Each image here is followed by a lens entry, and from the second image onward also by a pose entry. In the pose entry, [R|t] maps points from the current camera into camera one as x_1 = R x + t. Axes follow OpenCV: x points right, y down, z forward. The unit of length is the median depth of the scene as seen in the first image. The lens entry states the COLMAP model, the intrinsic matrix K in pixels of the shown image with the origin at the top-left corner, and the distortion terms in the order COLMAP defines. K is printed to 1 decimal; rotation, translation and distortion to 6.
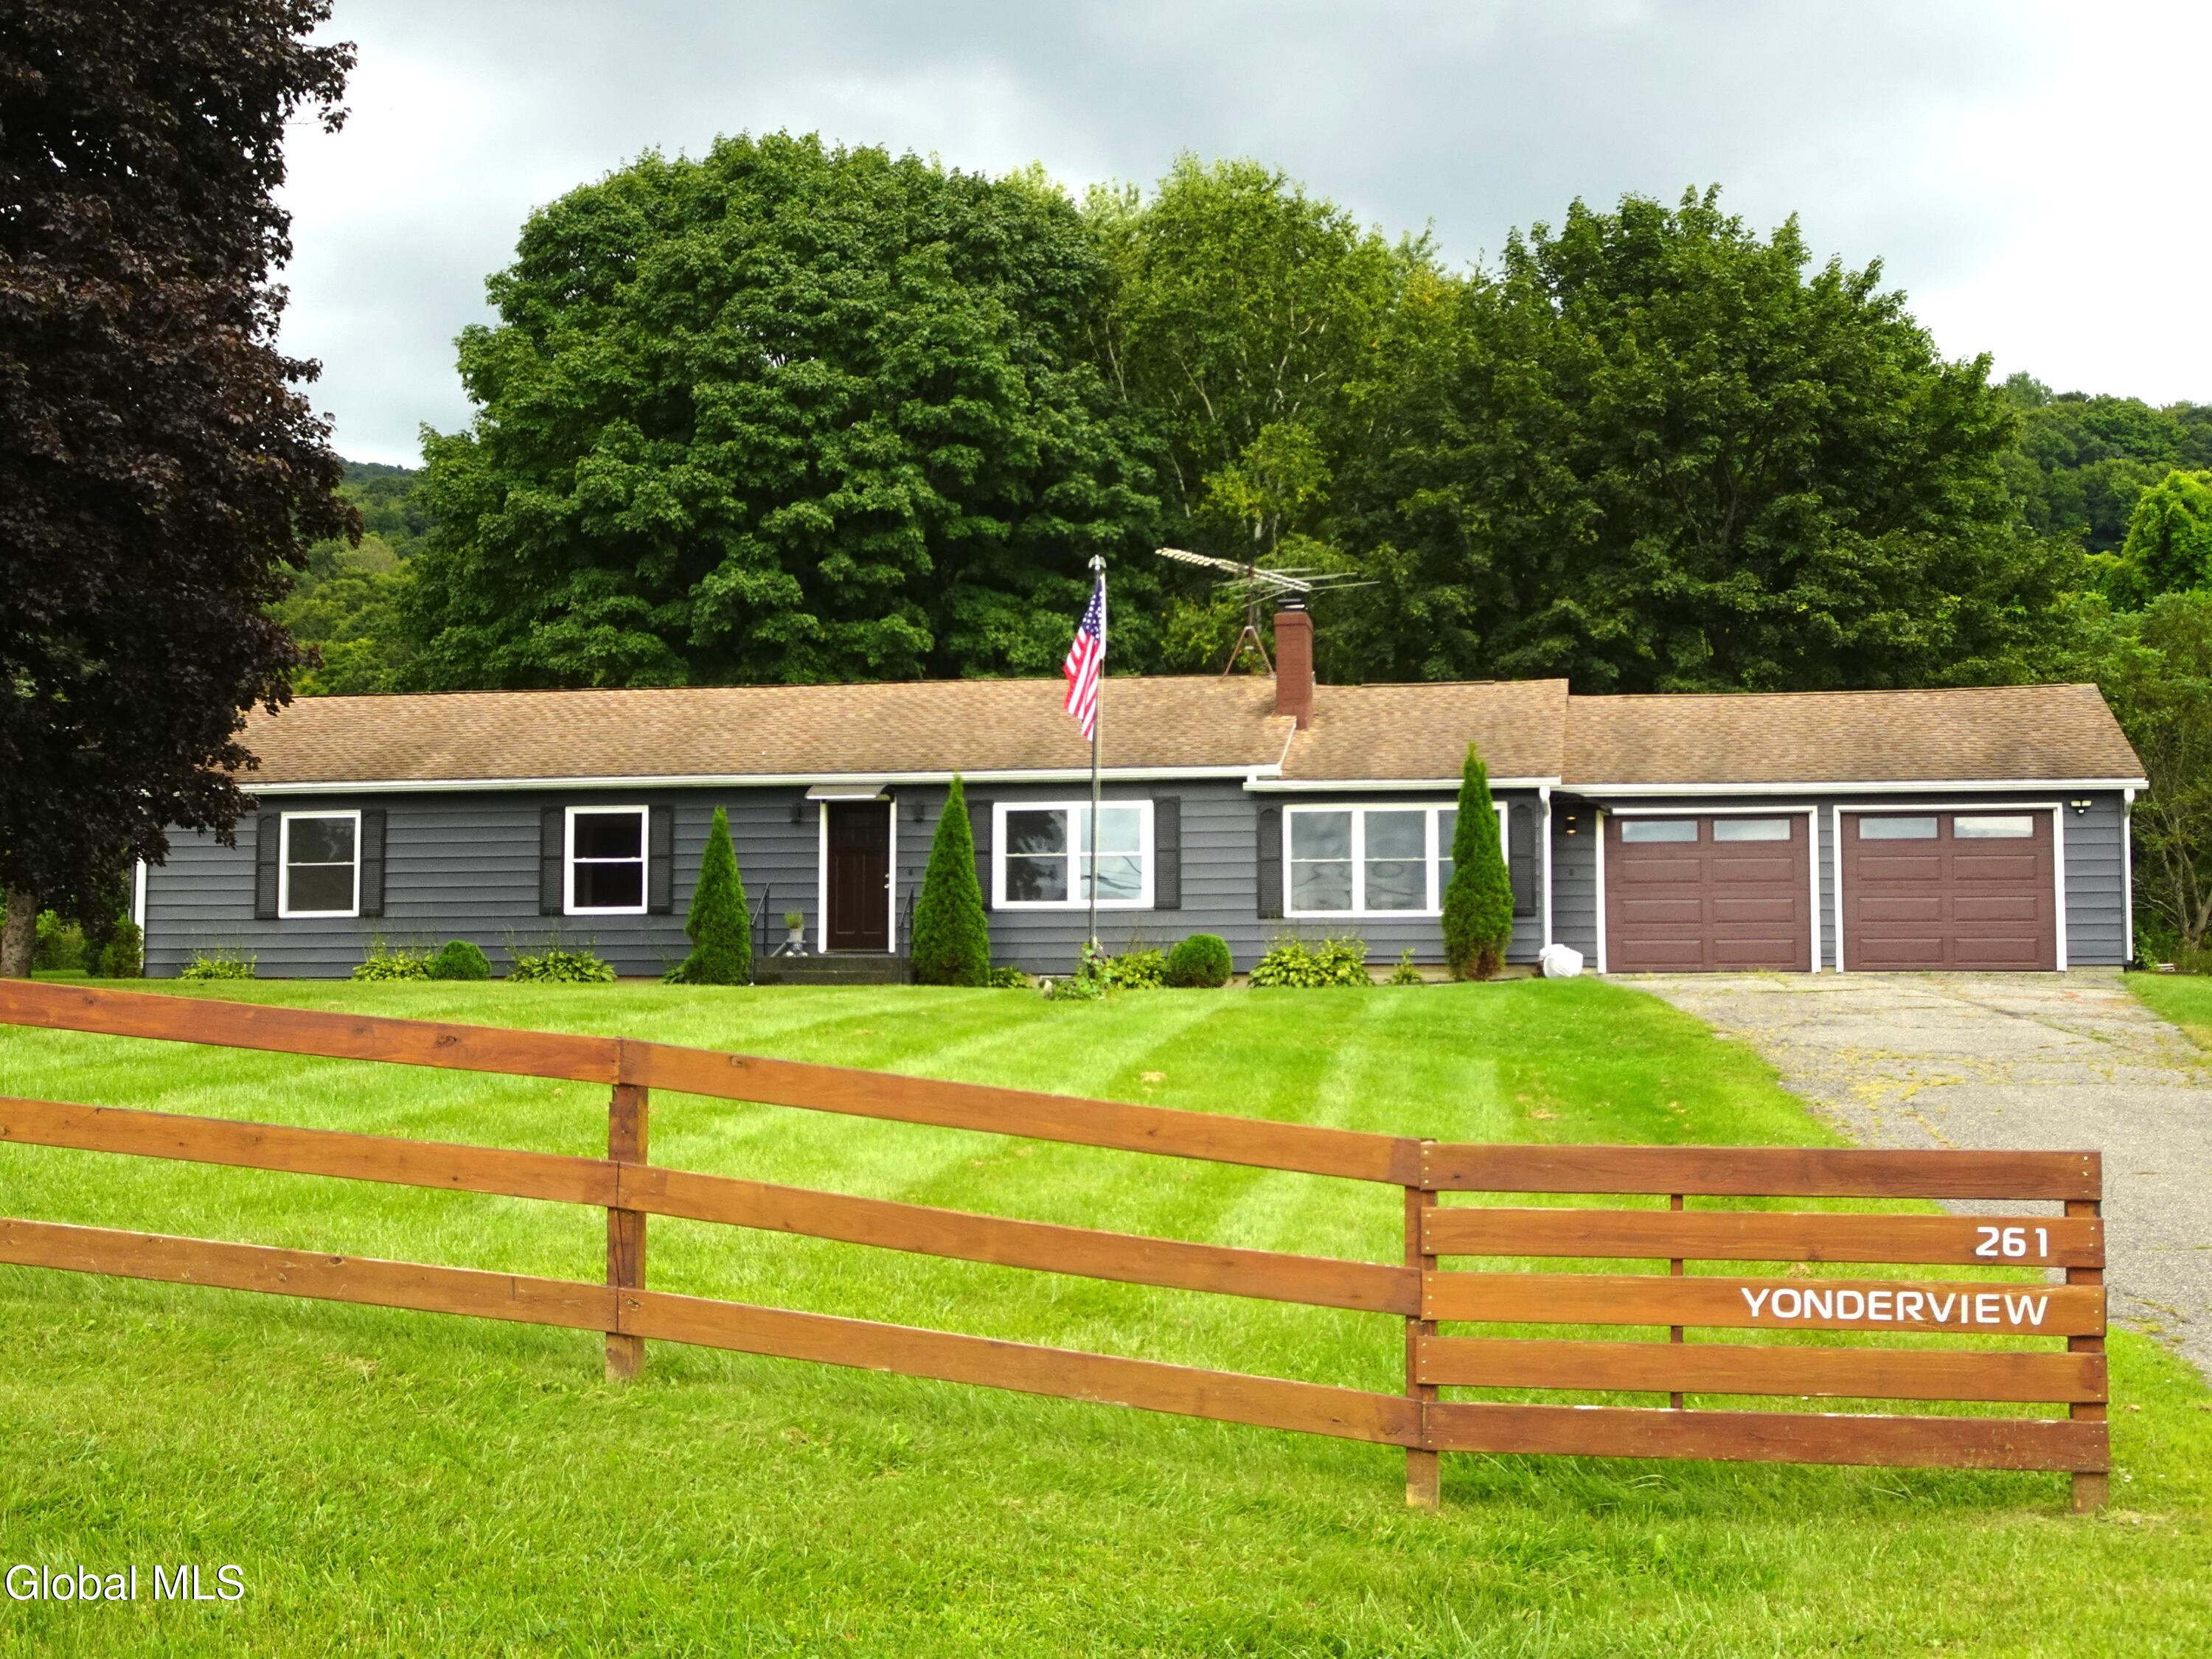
lens RADIAL K [[2847.1, 0, 1106.0], [0, 2847.1, 829.5], [0, 0, 1]] dist [-0.005681, 0.773416]
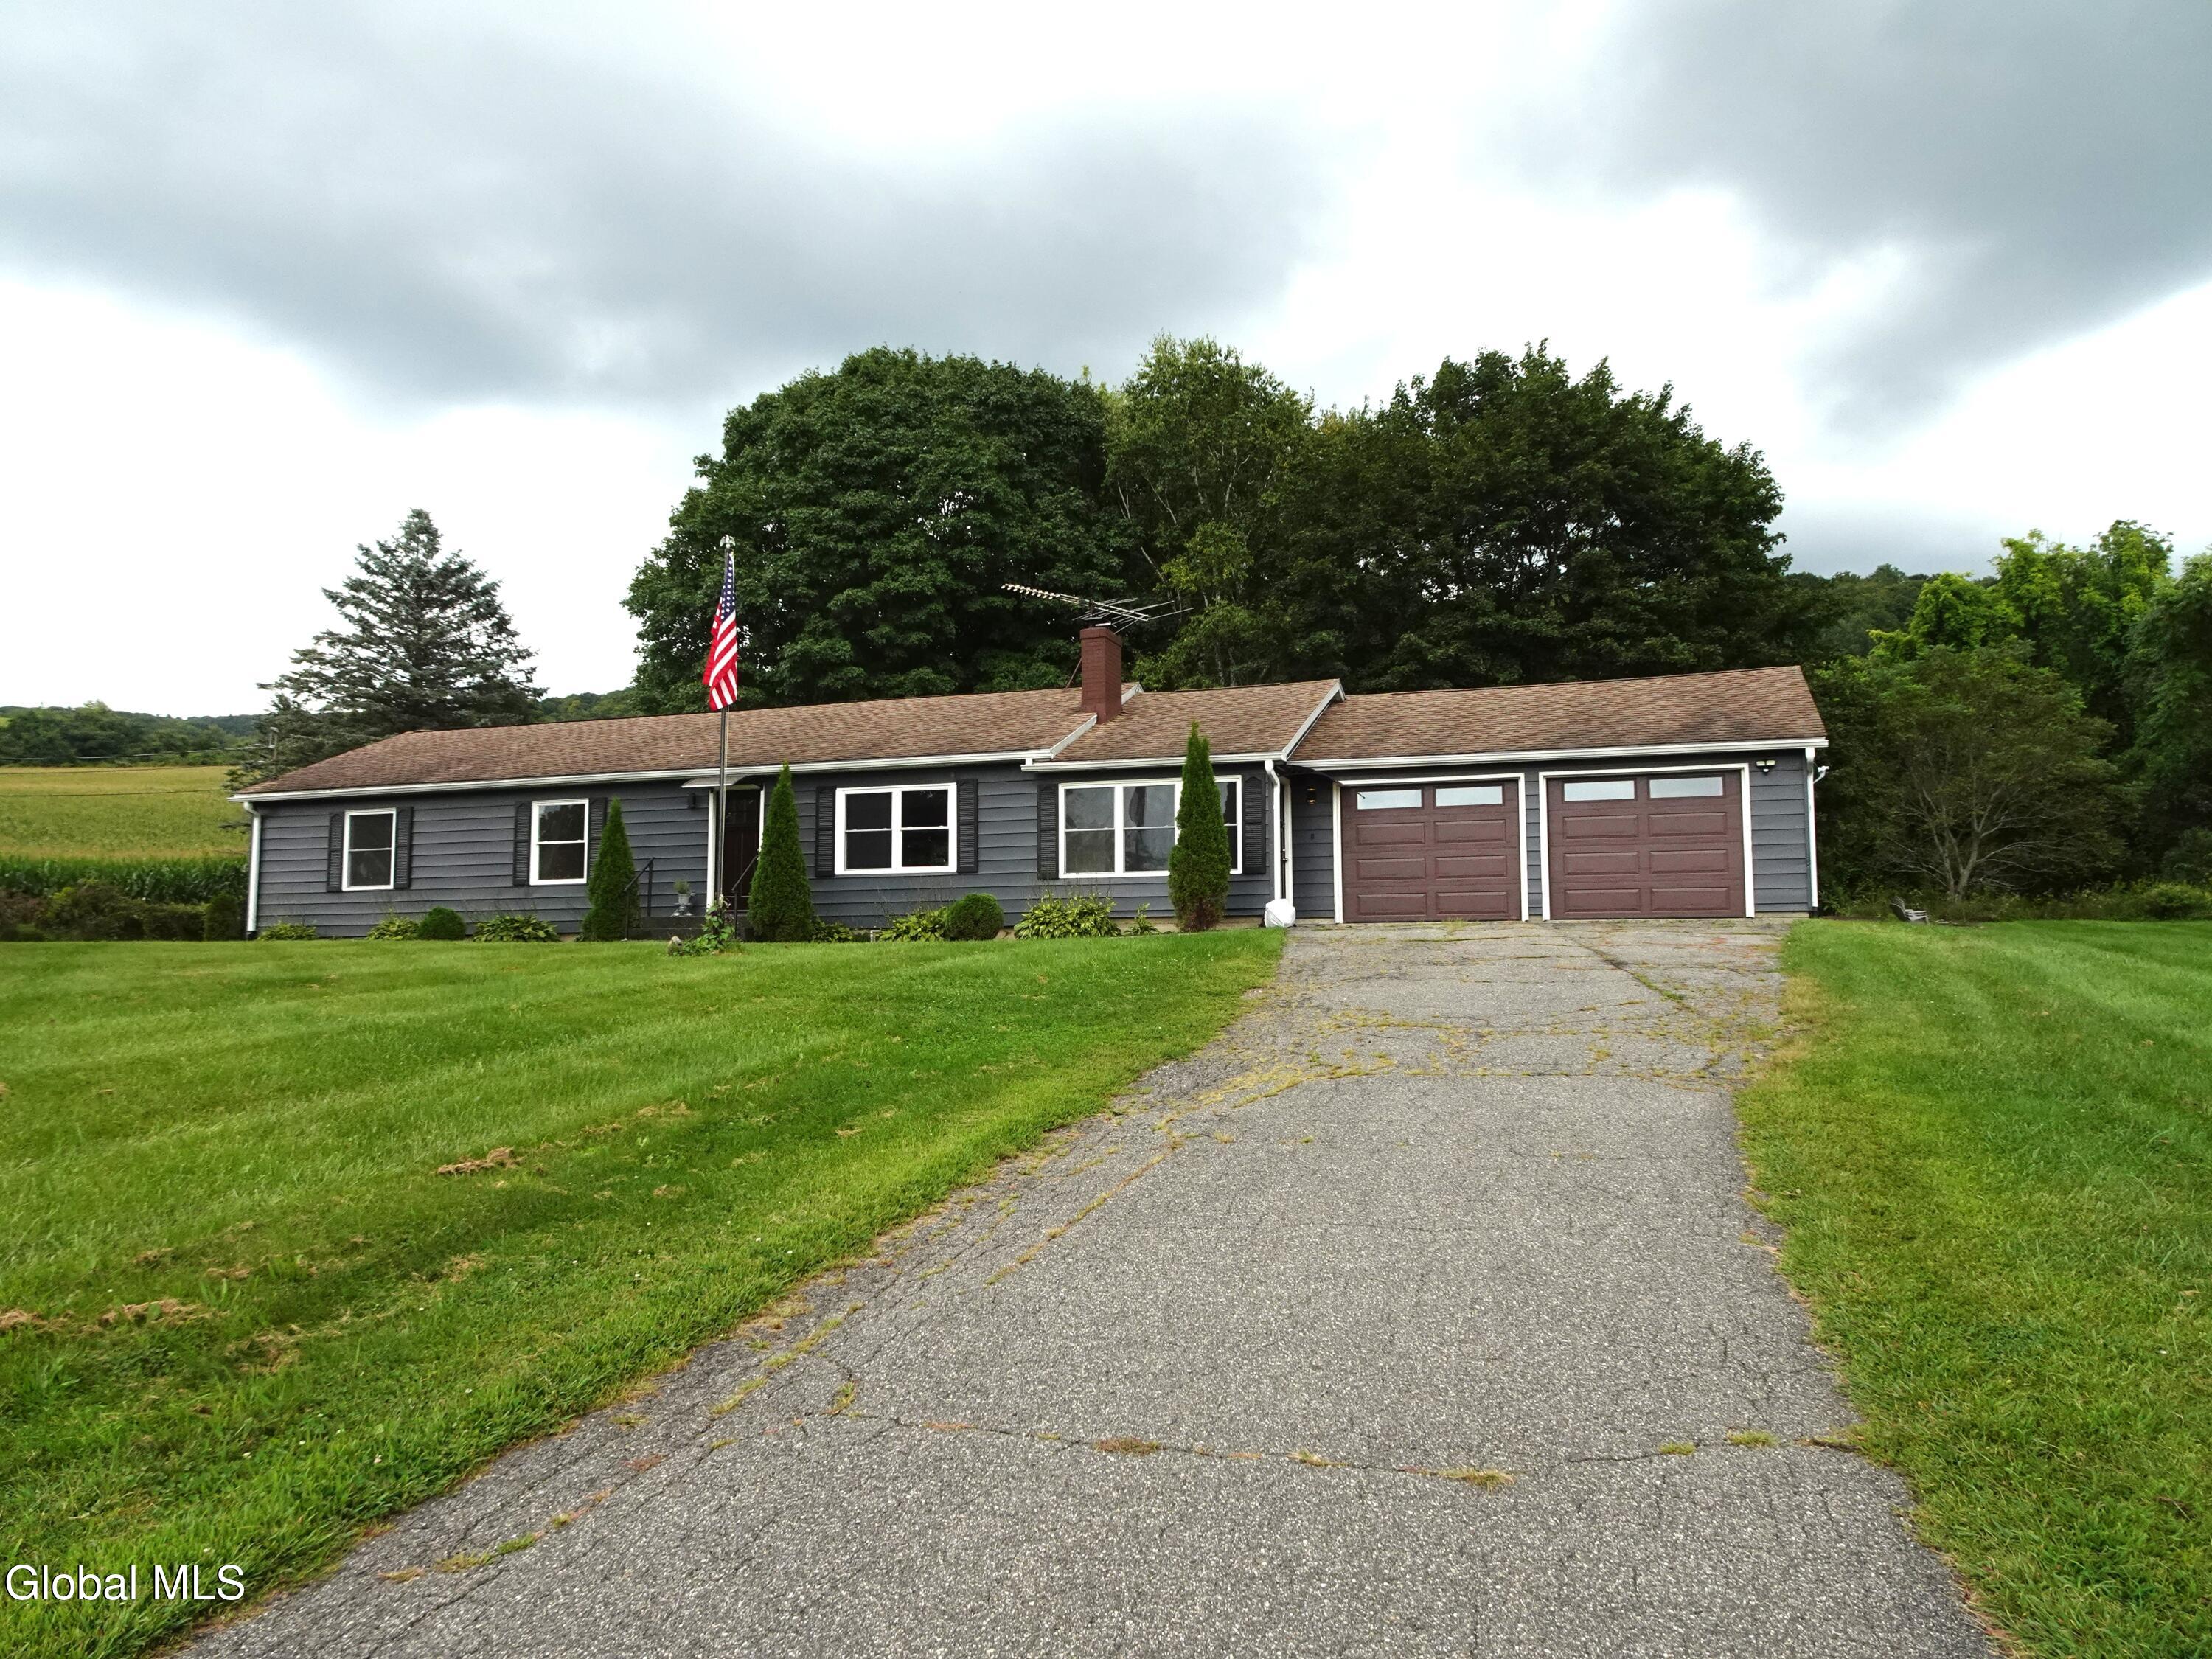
lens RADIAL K [[1540.0, 0, 1106.0], [0, 1540.0, 802.2], [0, 0, 1]] dist [0.087958, -0.000852]
pose [[0.988010, -0.022370, -0.152761, 0.170052], [0.018947, 0.999537, -0.023824, 0.014138], [0.153223, 0.020644, 0.987976, 0.351148]]
